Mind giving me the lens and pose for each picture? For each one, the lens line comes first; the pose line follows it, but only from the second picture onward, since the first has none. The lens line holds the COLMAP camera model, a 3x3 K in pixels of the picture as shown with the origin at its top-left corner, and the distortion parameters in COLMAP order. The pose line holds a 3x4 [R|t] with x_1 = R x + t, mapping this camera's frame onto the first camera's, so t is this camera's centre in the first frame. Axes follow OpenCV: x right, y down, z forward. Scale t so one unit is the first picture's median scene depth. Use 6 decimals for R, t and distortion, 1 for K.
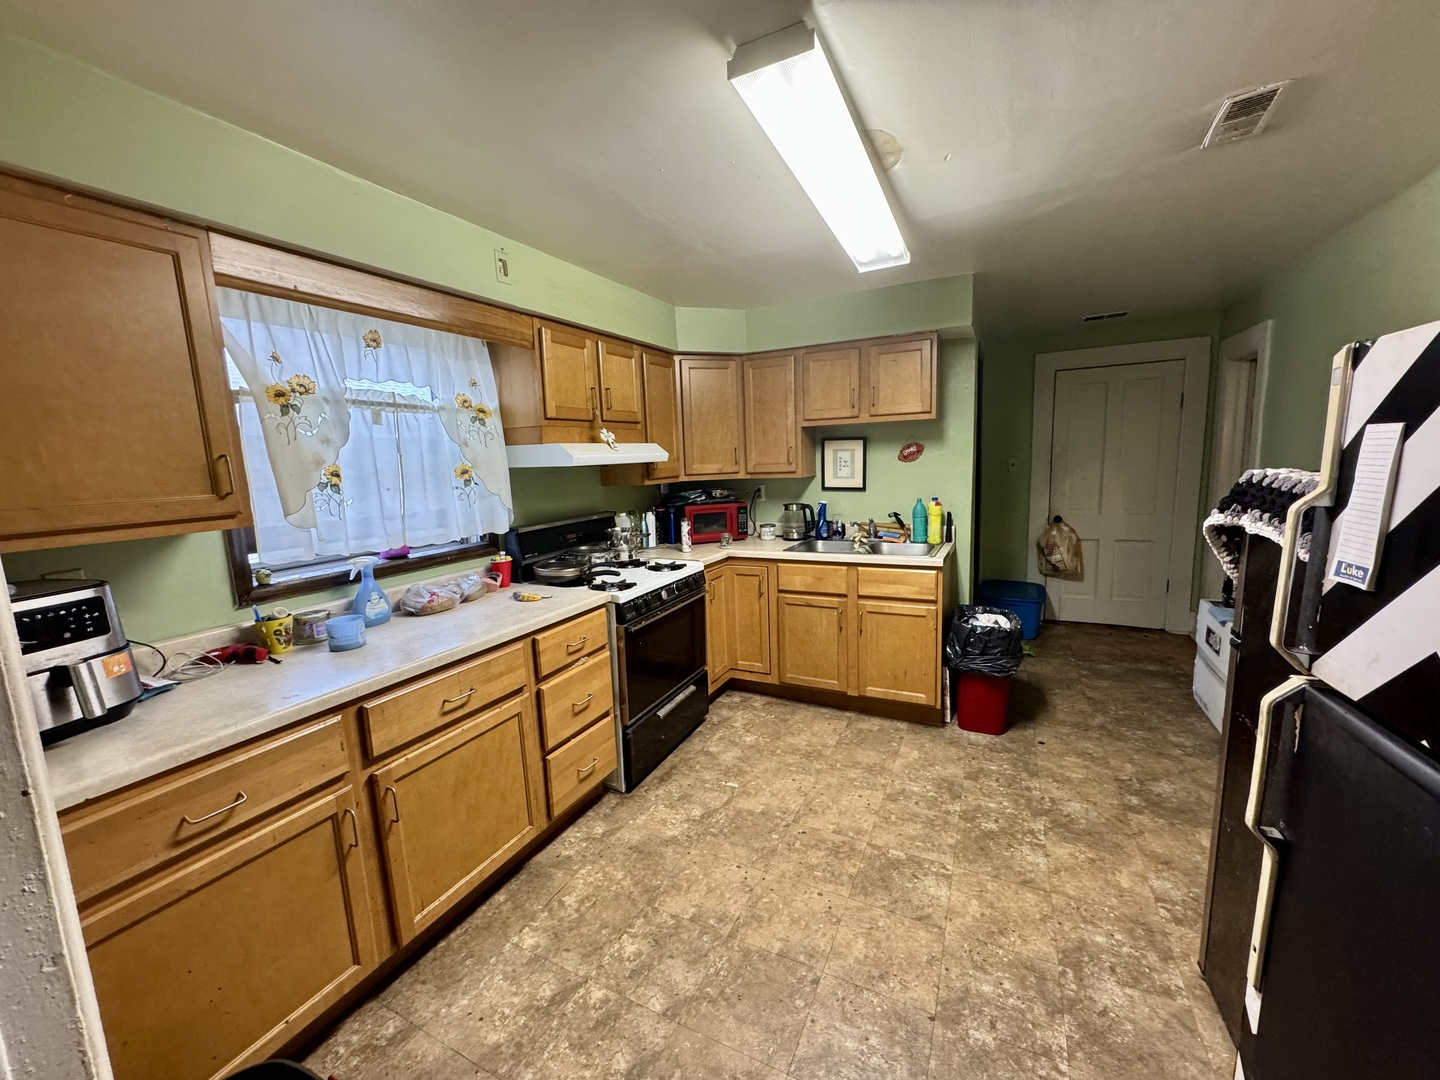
lens RADIAL K [[569.6, 0, 720.0], [0, 569.6, 540.0], [0, 0, 1]] dist [-0.000158, -0.000010]
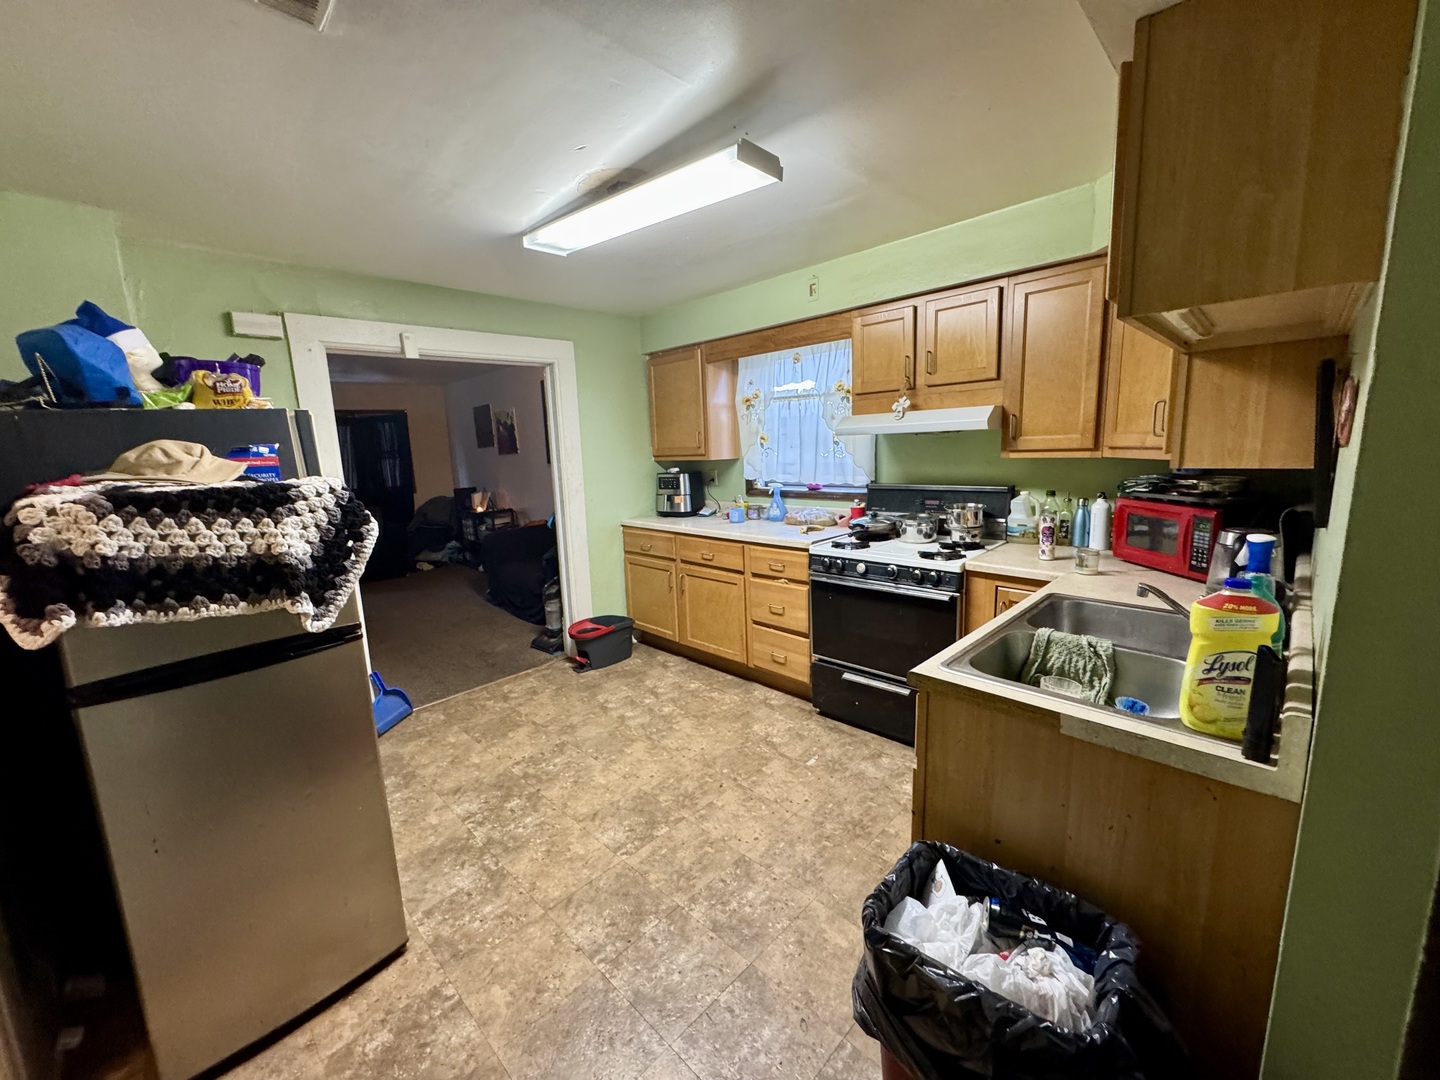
lens RADIAL K [[569.6, 0, 720.0], [0, 569.6, 540.0], [0, 0, 1]] dist [-0.000158, -0.000010]
pose [[-0.307501, 0.208434, -0.928439, 1.133358], [-0.087454, 0.965394, 0.245695, -0.221543], [0.947520, 0.156747, -0.278631, 1.312905]]
